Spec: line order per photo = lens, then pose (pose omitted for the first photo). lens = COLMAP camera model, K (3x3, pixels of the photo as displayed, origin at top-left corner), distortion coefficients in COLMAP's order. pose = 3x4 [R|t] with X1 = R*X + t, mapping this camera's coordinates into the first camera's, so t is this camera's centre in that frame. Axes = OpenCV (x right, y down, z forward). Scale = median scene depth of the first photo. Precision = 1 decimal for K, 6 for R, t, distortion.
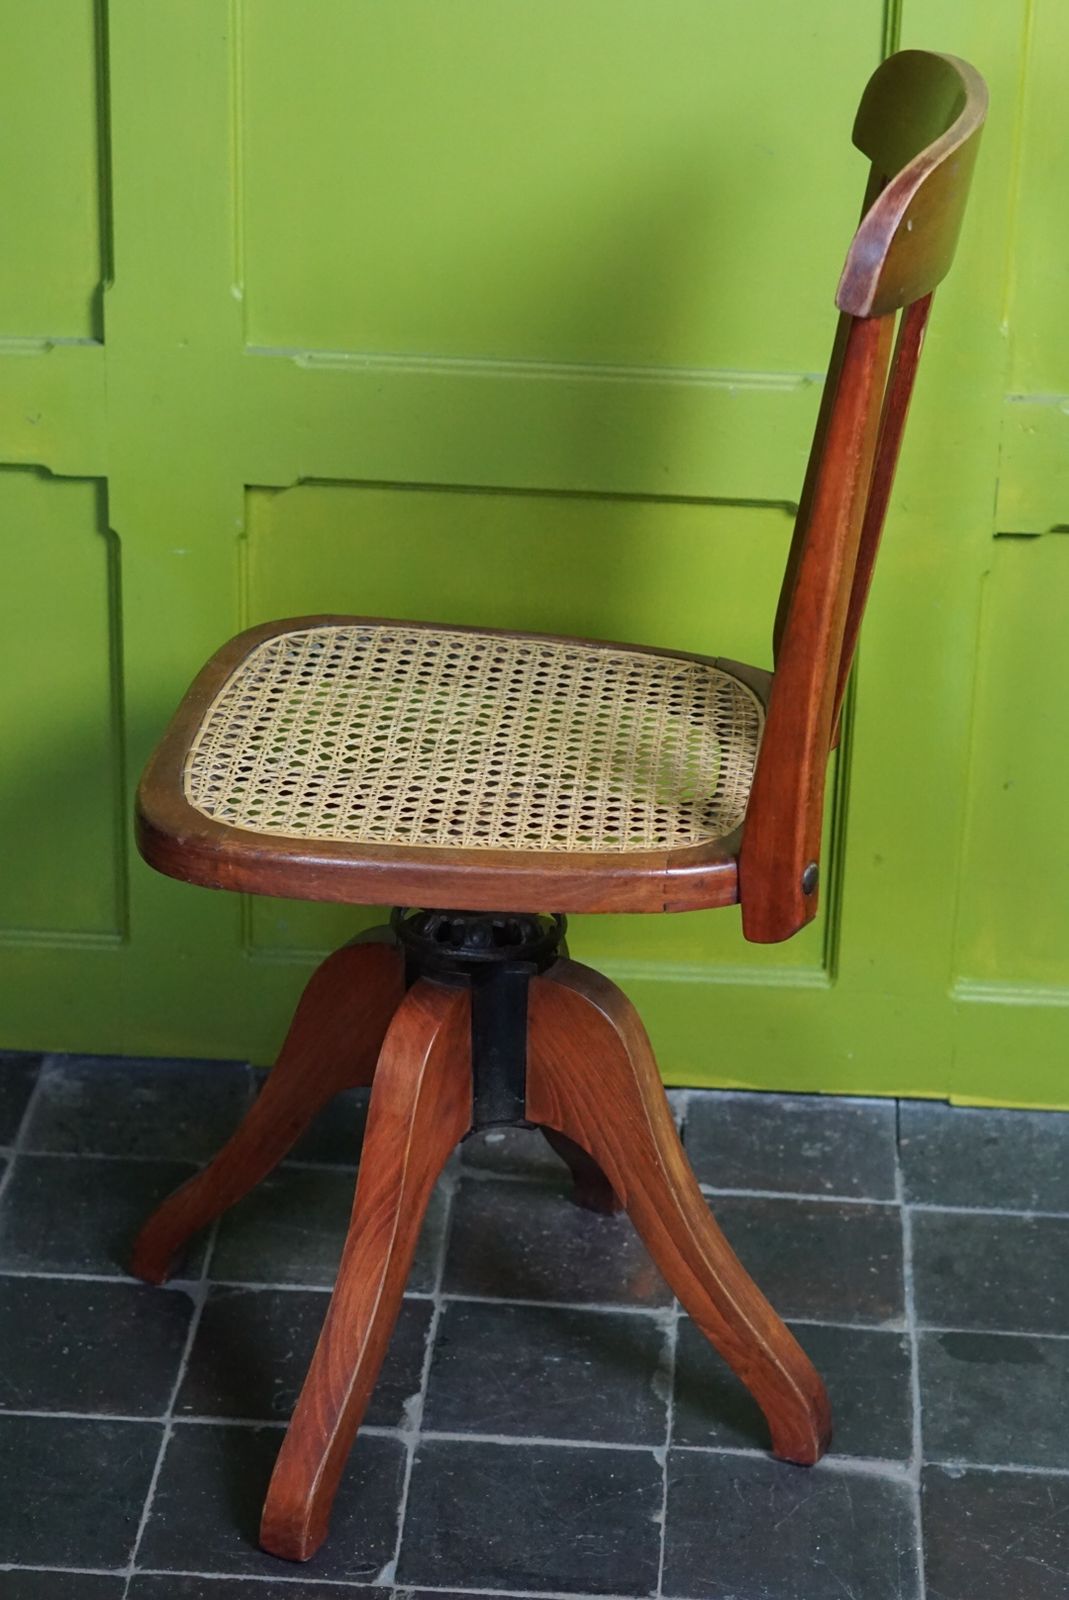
lens RADIAL K [[3704.9, 0, 534.5], [0, 3704.9, 800.0], [0, 0, 1]] dist [-0.021085, 0.031064]
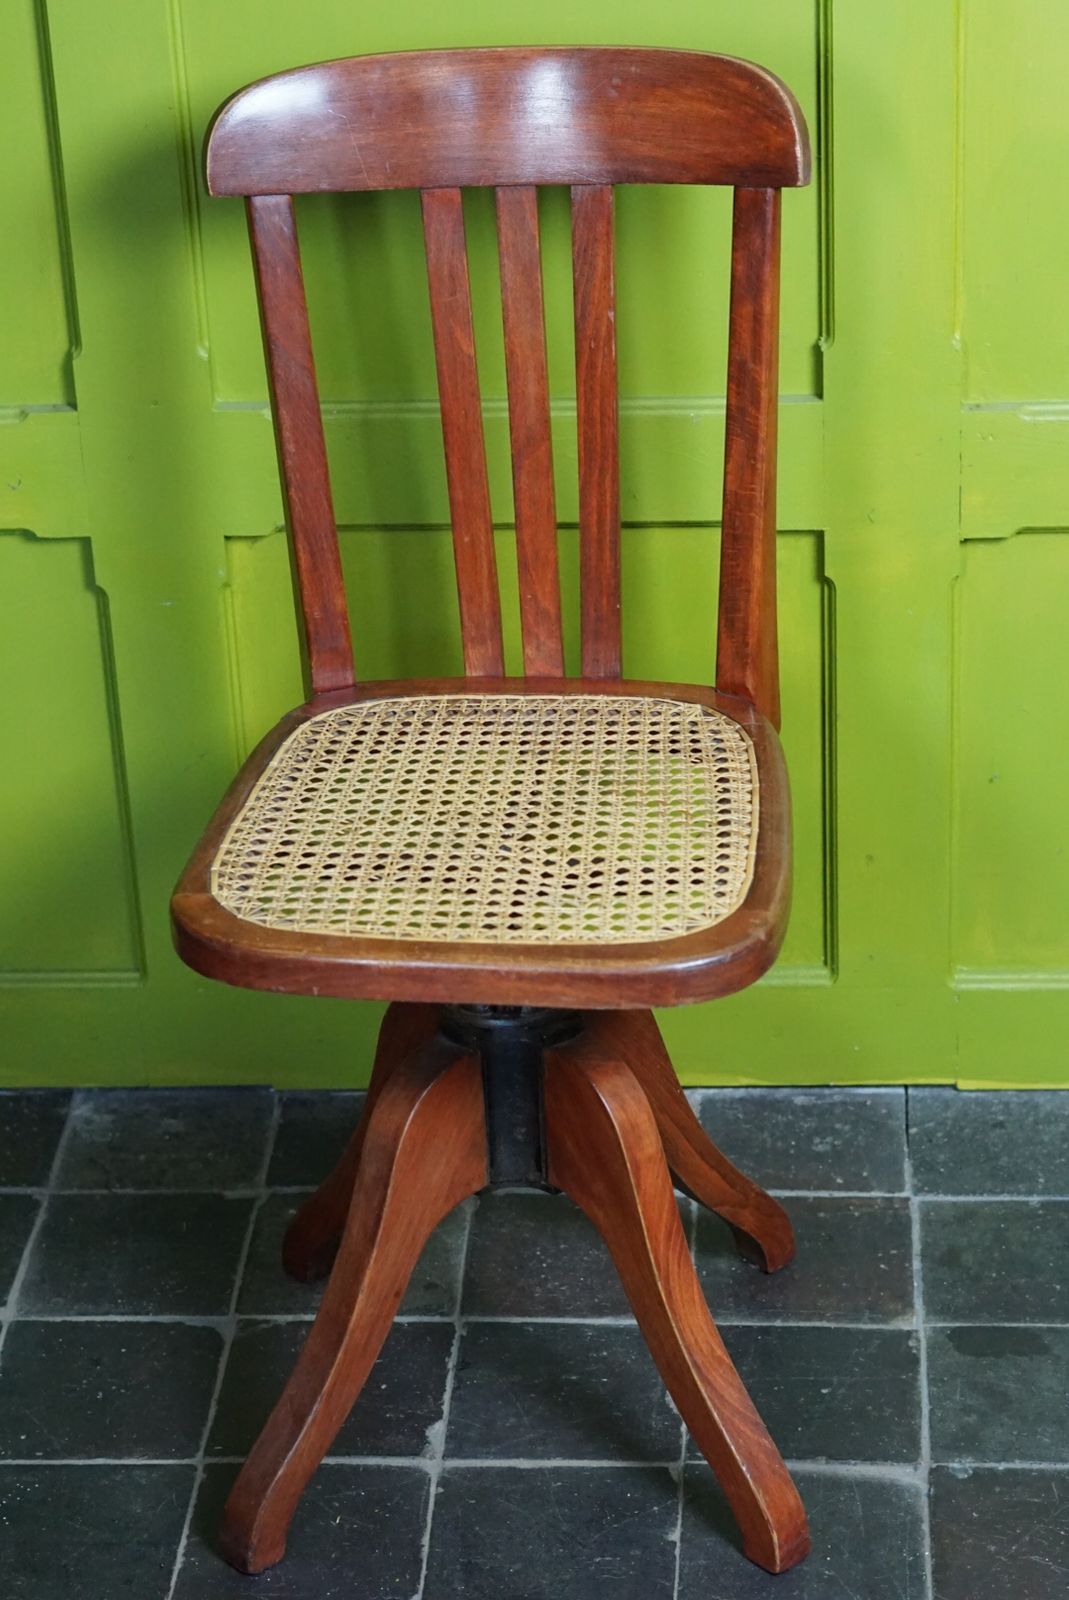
lens RADIAL K [[3704.9, 0, 534.5], [0, 3704.9, 800.0], [0, 0, 1]] dist [-0.021085, 0.031064]
pose [[0.997696, -0.059614, -0.032378, 0.036920], [0.060918, 0.997305, 0.040897, -0.050670], [0.029852, -0.042775, 0.998639, -0.021689]]
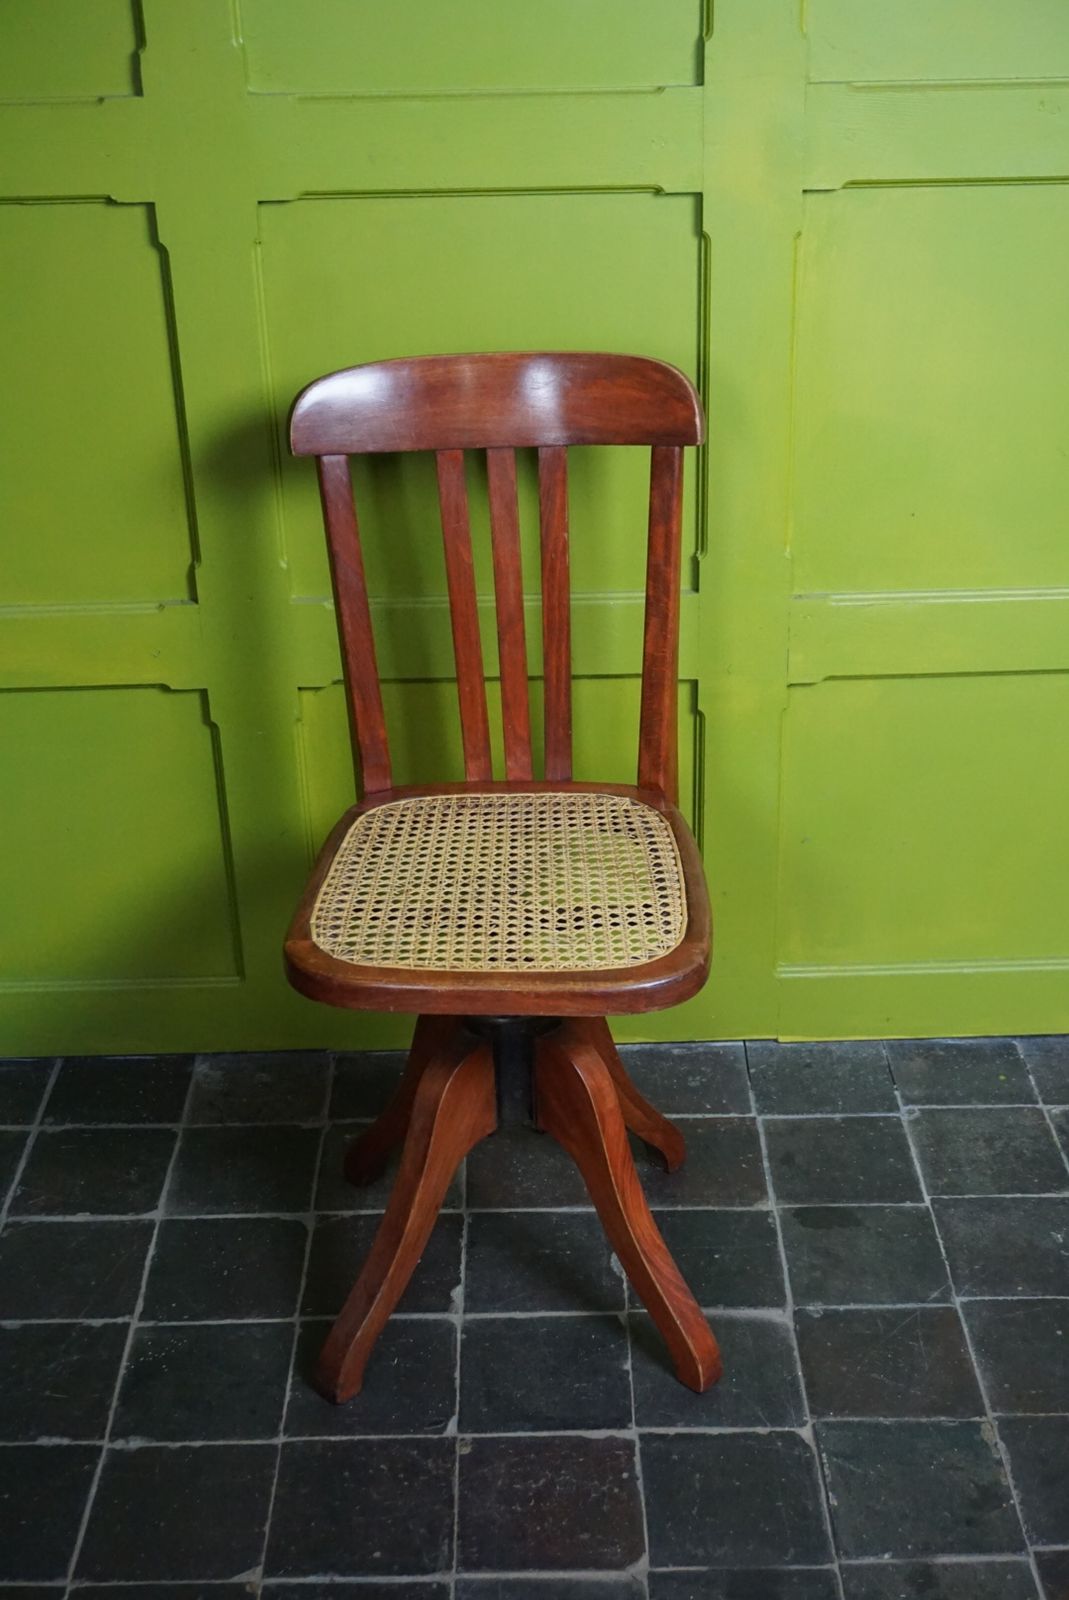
lens RADIAL K [[2021.9, 0, 534.5], [0, 2021.9, 800.0], [0, 0, 1]] dist [-0.011843, -0.006499]
pose [[0.996516, -0.074745, 0.036993, -0.015908], [0.073536, 0.996745, 0.033038, -0.061017], [-0.039342, -0.030203, 0.998769, 0.168050]]
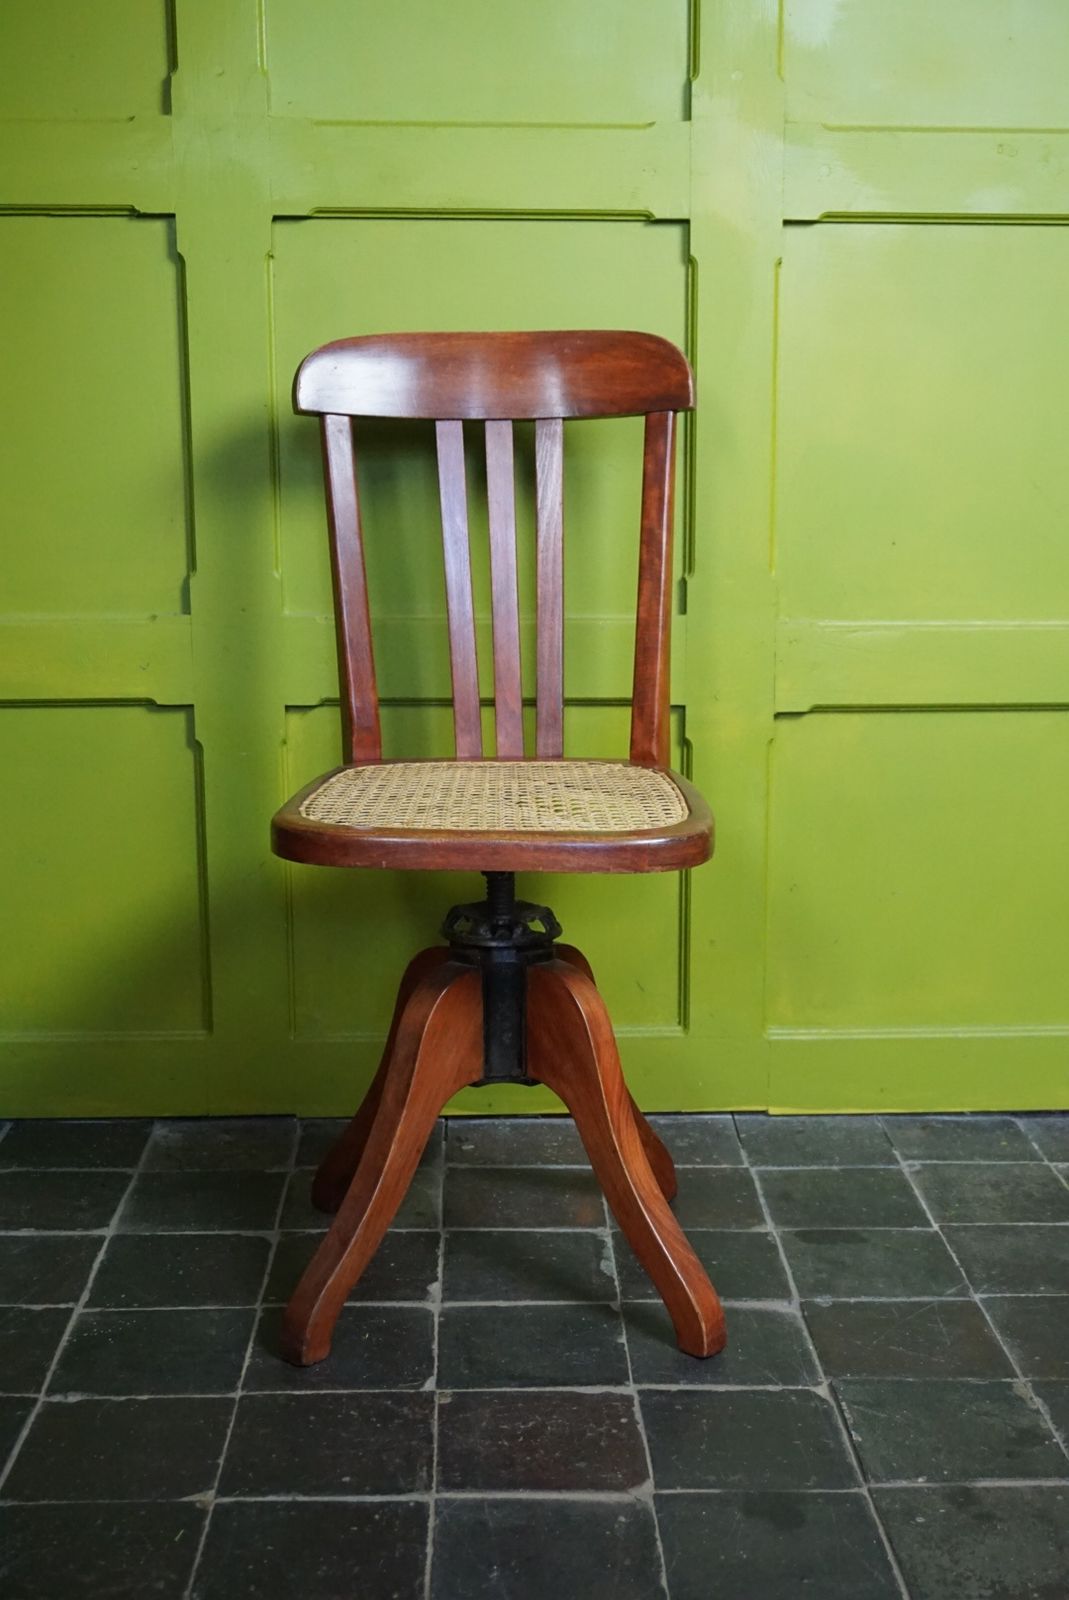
lens RADIAL K [[1992.3, 0, 542.2], [0, 1992.3, 800.4], [0, 0, 1]] dist [-0.013312, 0.002458]
pose [[0.995393, -0.043149, 0.085624, -0.046374], [0.062280, 0.969945, -0.235218, 0.156640], [-0.072902, 0.239467, 0.968164, 0.216234]]
